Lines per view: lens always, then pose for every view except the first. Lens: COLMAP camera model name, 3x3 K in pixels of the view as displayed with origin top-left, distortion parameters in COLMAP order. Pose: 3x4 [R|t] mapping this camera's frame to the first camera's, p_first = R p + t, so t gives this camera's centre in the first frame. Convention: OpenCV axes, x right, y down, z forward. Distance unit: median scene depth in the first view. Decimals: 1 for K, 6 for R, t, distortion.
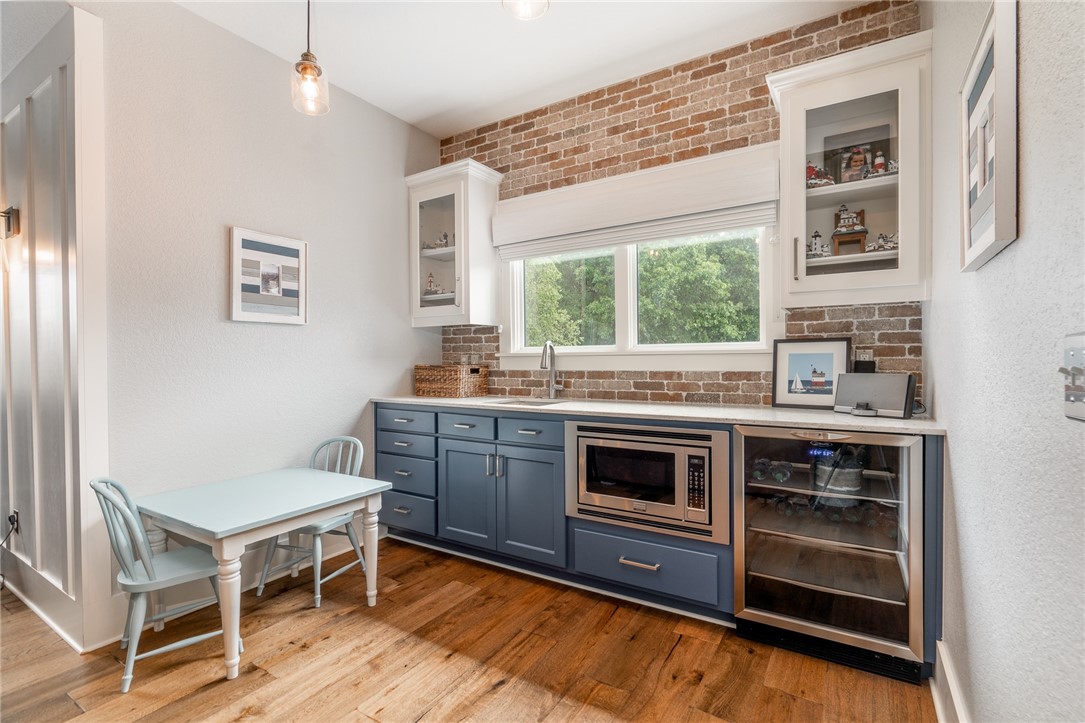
lens RADIAL K [[493.3, 0, 545.9], [0, 493.3, 359.0], [0, 0, 1]] dist [-0.009513, 0.003689]
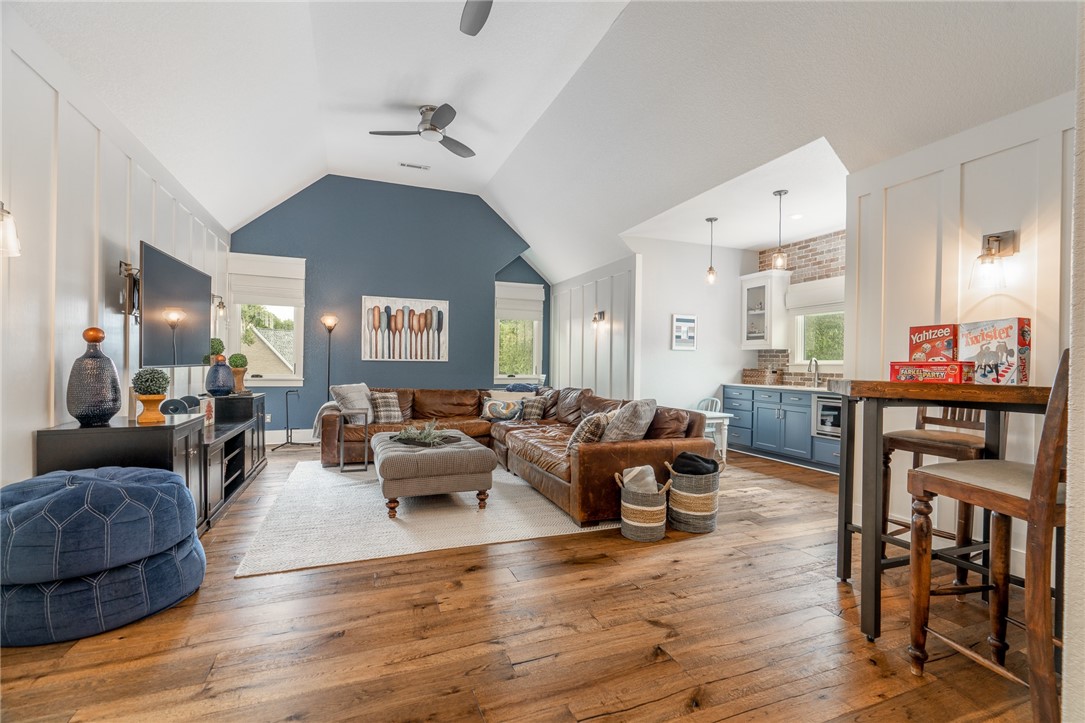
lens RADIAL K [[493.3, 0, 545.0], [0, 493.3, 363.6], [0, 0, 1]] dist [-0.009513, 0.003689]
pose [[0.804706, 0.018961, -0.593370, 0.301689], [-0.021798, 0.999760, 0.002385, 0.005493], [0.593273, 0.011014, 0.804926, -1.199290]]
